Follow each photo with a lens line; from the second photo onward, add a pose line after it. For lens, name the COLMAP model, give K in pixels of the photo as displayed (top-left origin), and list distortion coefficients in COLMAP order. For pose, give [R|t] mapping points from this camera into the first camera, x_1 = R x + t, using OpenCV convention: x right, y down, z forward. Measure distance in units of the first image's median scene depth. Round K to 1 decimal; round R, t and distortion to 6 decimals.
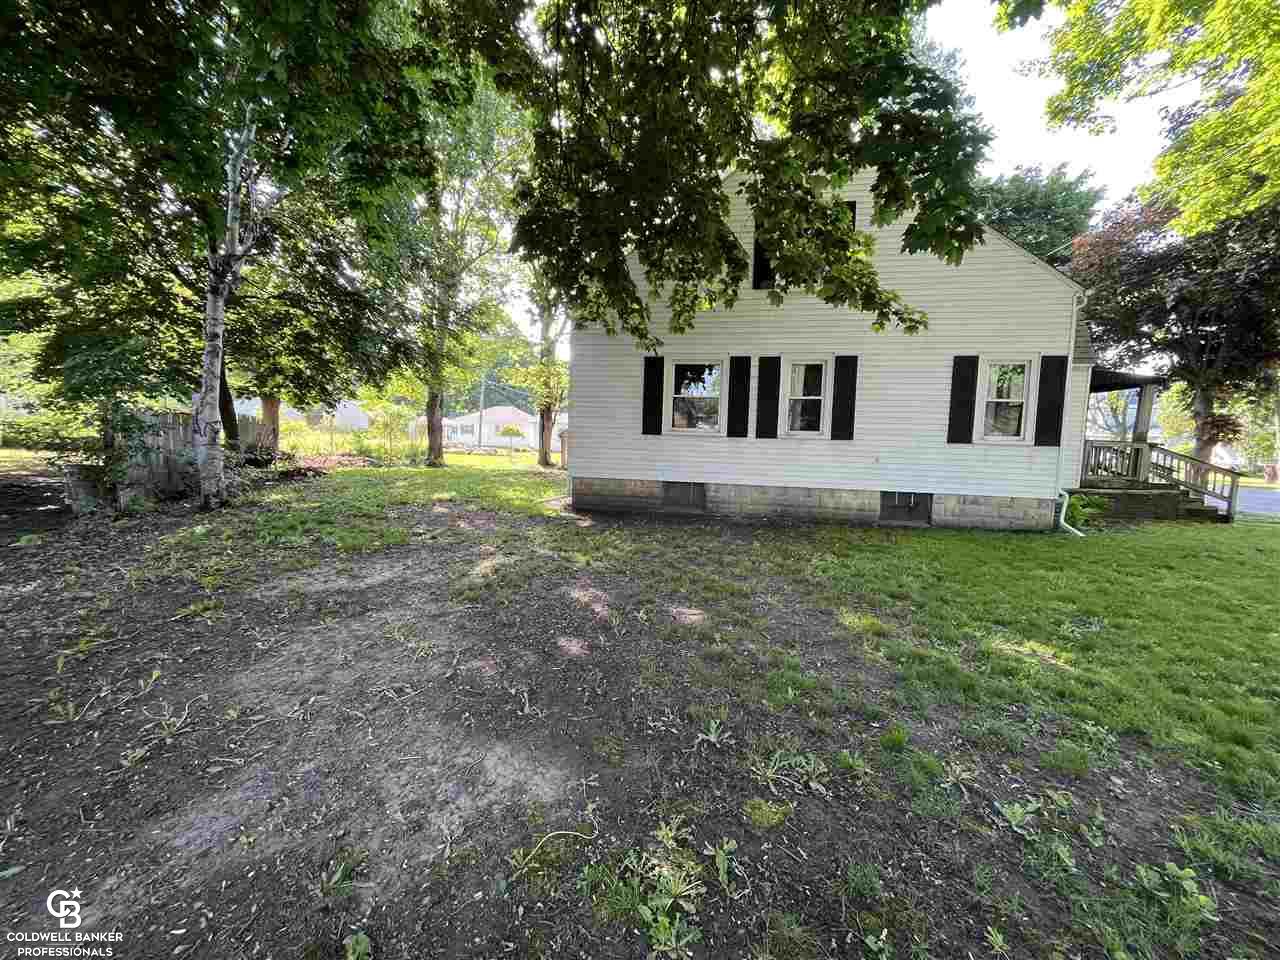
lens RADIAL K [[514.6, 0, 643.0], [0, 514.6, 480.4], [0, 0, 1]] dist [-0.007804, 0.000151]
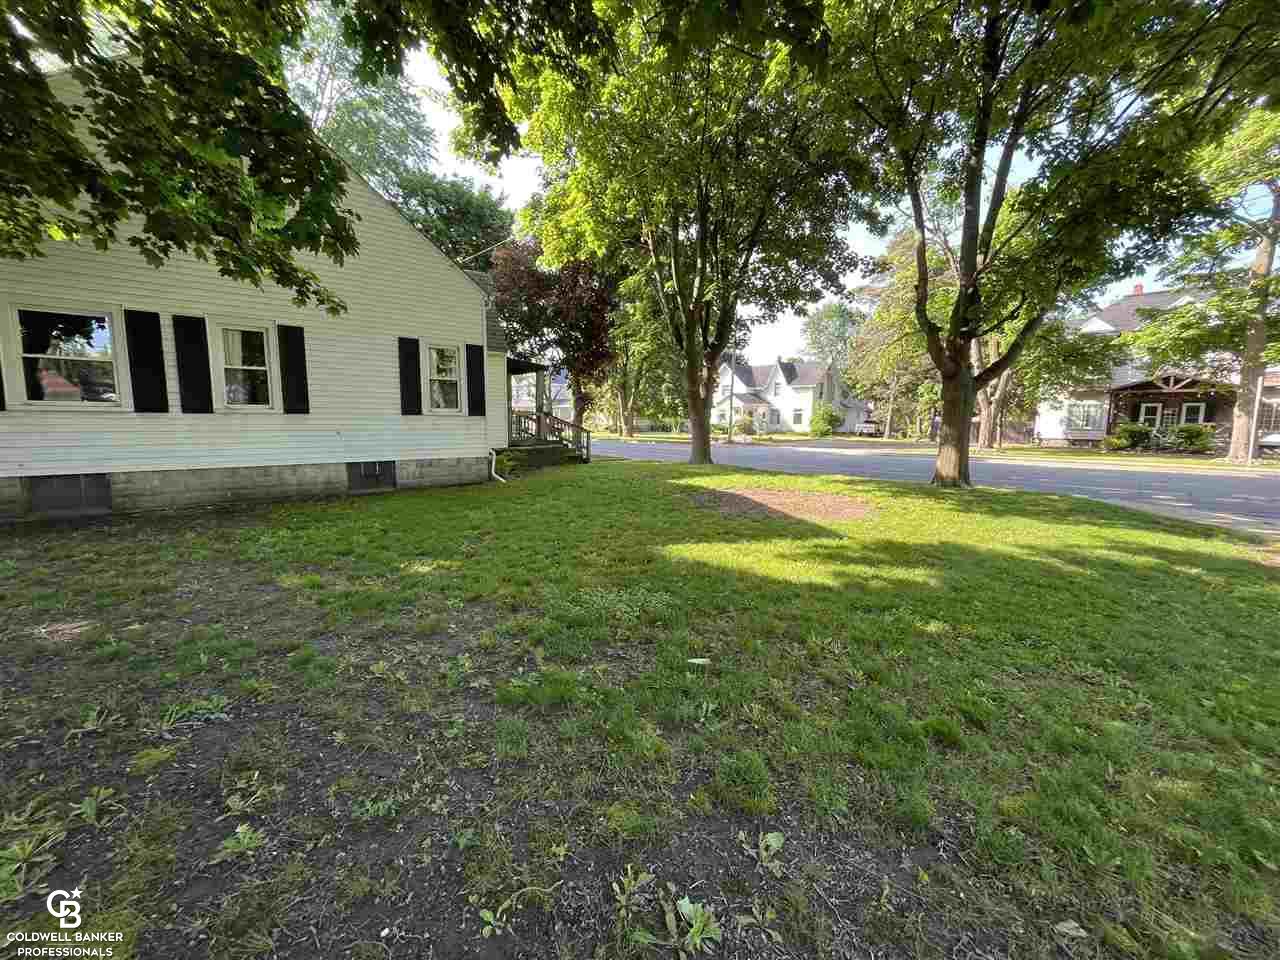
lens RADIAL K [[514.6, 0, 638.7], [0, 514.6, 478.0], [0, 0, 1]] dist [-0.007804, 0.000151]
pose [[0.617634, -0.111912, 0.778463, 0.021481], [0.074306, 0.993700, 0.083900, 0.009058], [-0.782948, 0.006024, 0.622058, -0.111219]]
